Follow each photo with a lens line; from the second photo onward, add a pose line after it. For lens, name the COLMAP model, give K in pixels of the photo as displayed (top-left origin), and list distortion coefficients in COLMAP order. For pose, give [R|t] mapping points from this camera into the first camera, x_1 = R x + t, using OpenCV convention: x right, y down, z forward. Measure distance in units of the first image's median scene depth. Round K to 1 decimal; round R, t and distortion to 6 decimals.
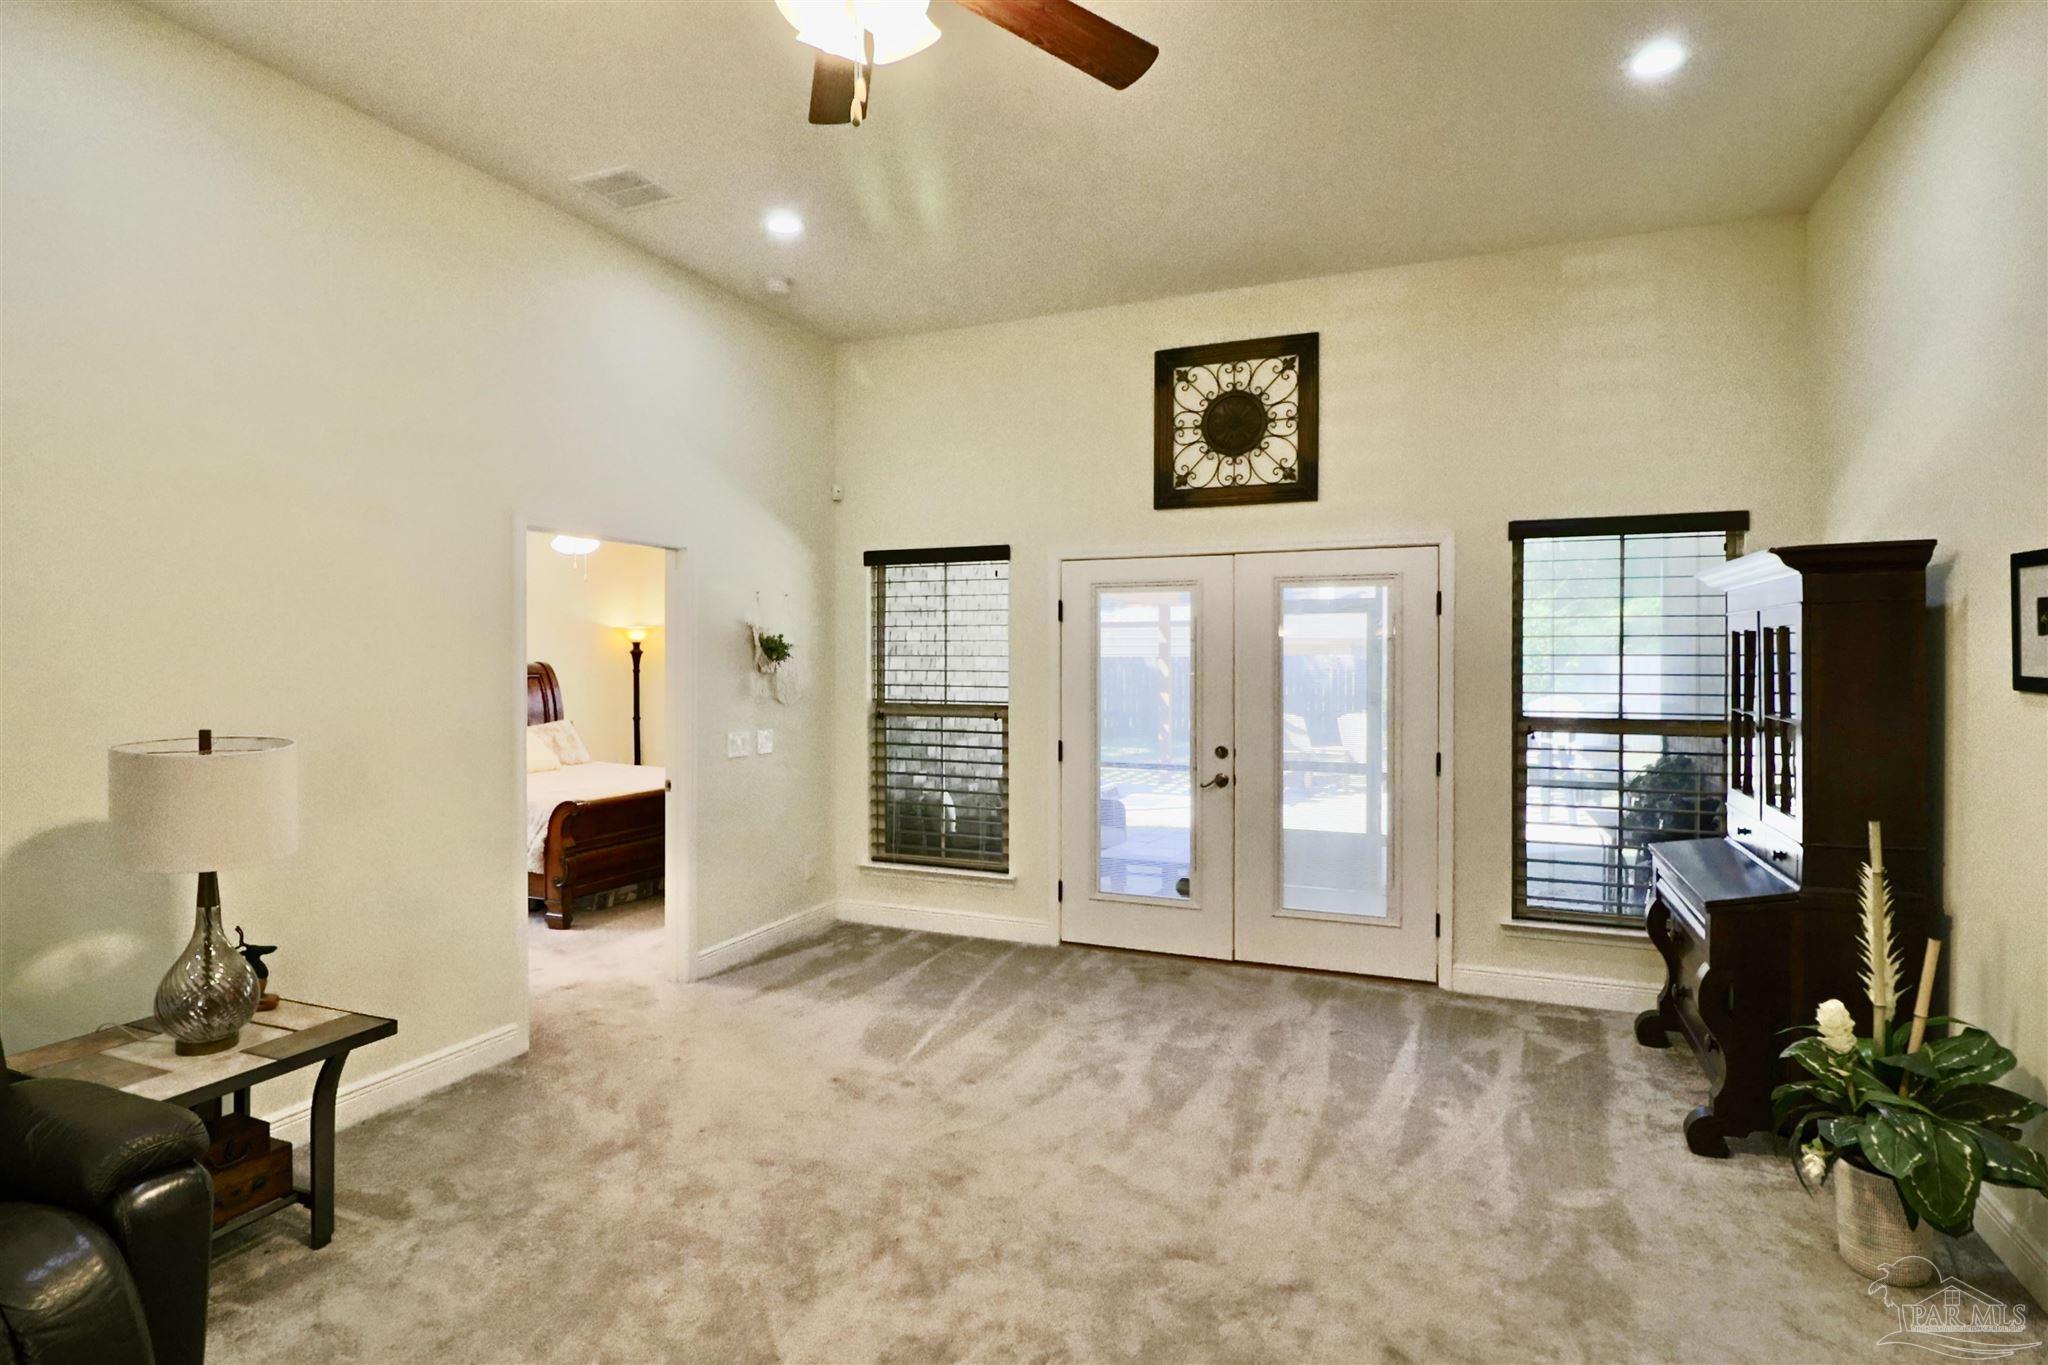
lens RADIAL K [[1064.3, 0, 1013.4], [0, 1064.3, 661.8], [0, 0, 1]] dist [0.002546, -0.014825]
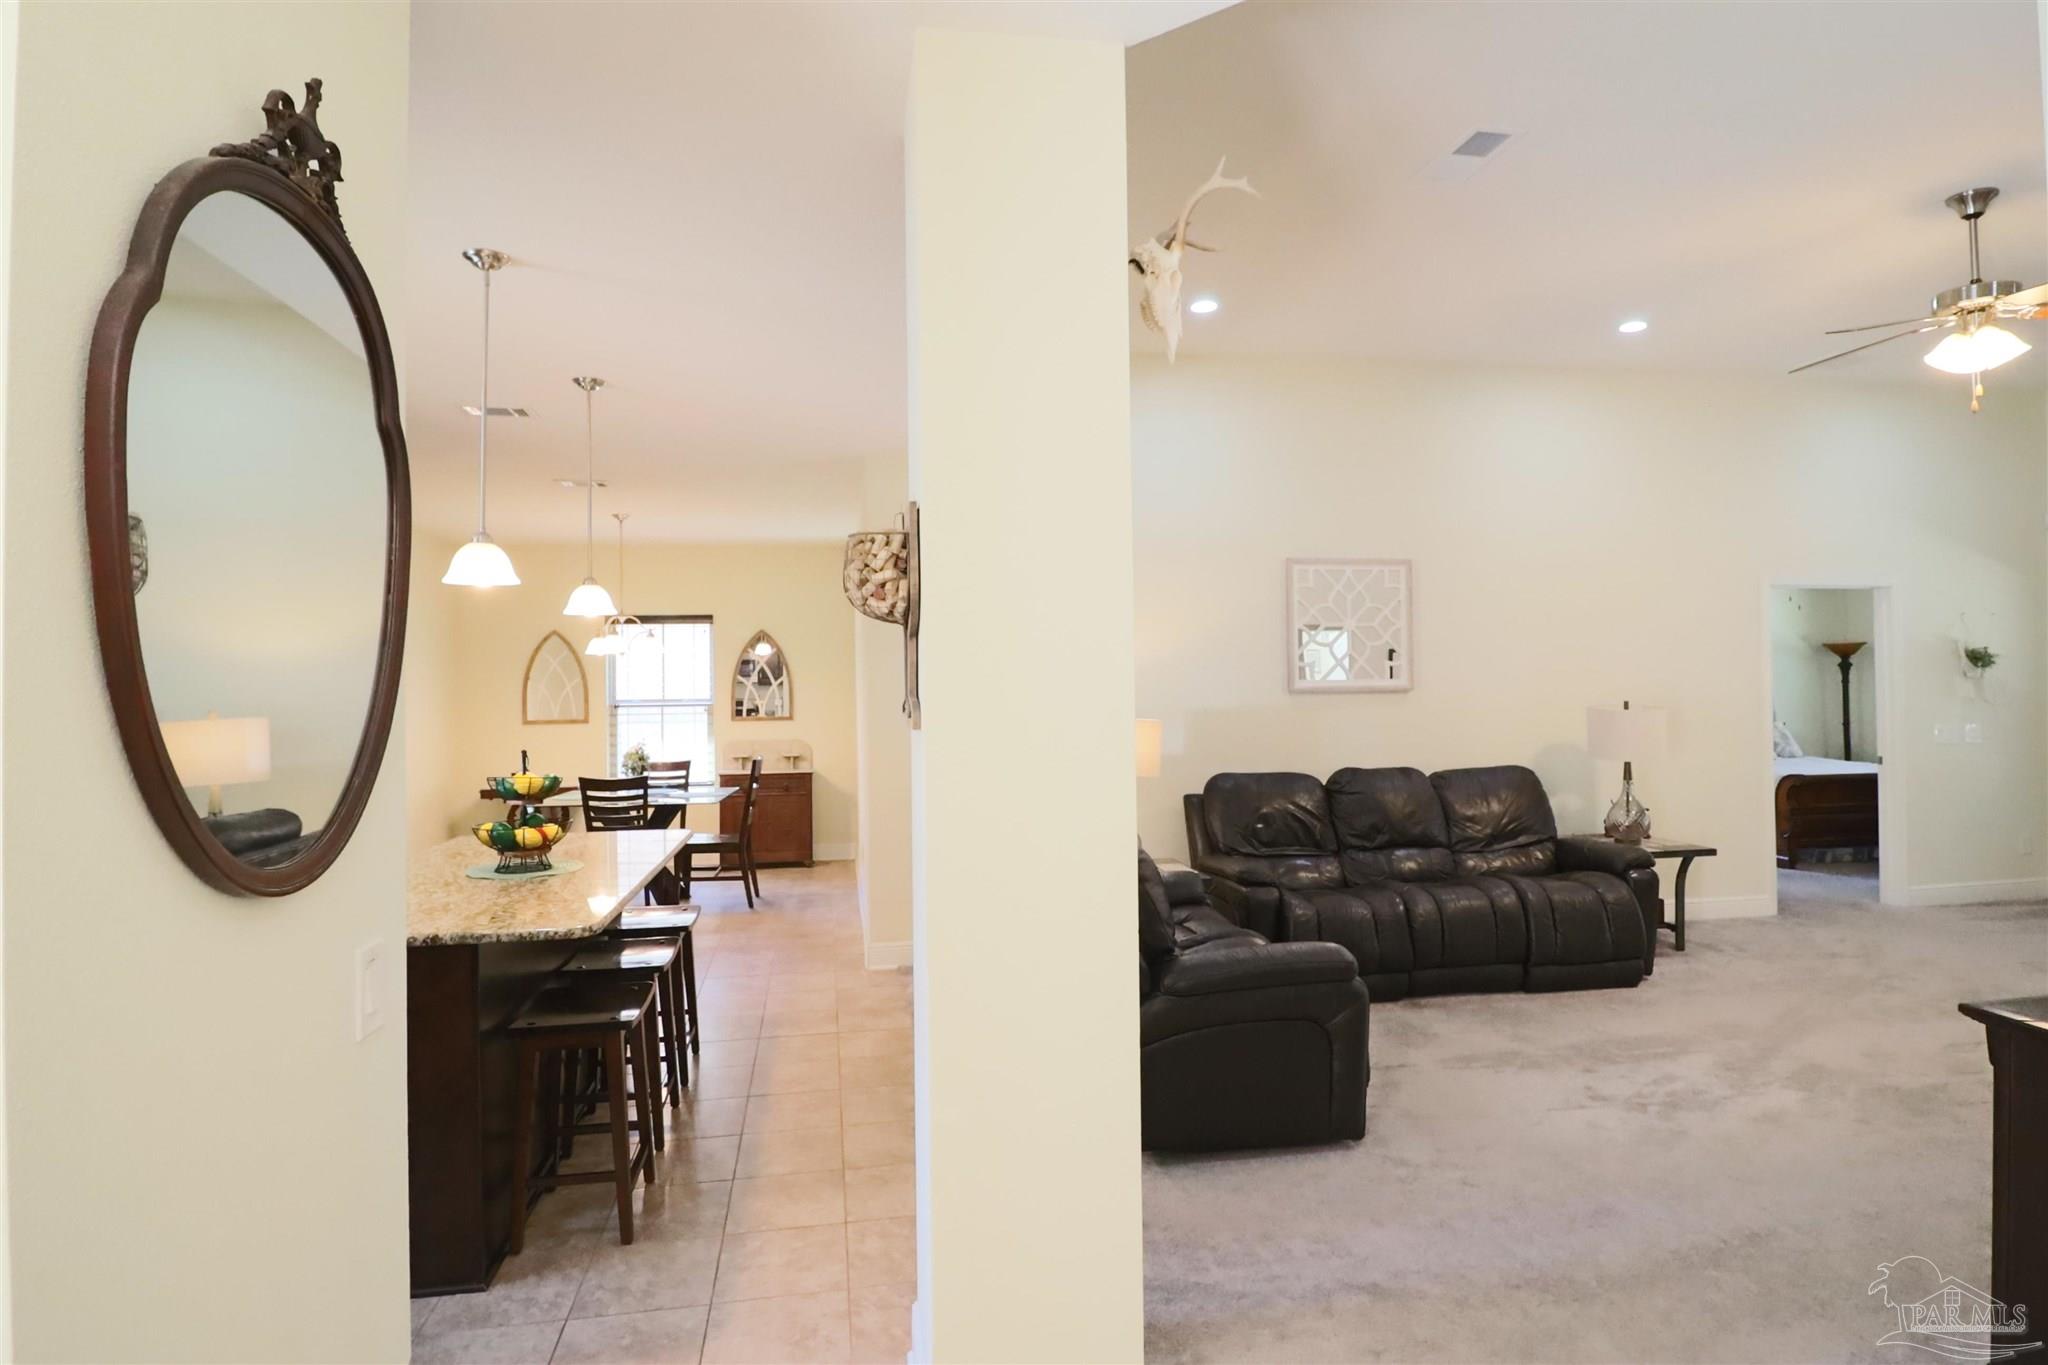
lens RADIAL K [[1064.3, 0, 1013.4], [0, 1064.3, 661.8], [0, 0, 1]] dist [0.002546, -0.014825]
pose [[0.541208, -0.020486, -0.840639, 0.205449], [0.005024, 0.999764, -0.021129, 0.012580], [0.840874, 0.007212, 0.541183, -0.632094]]
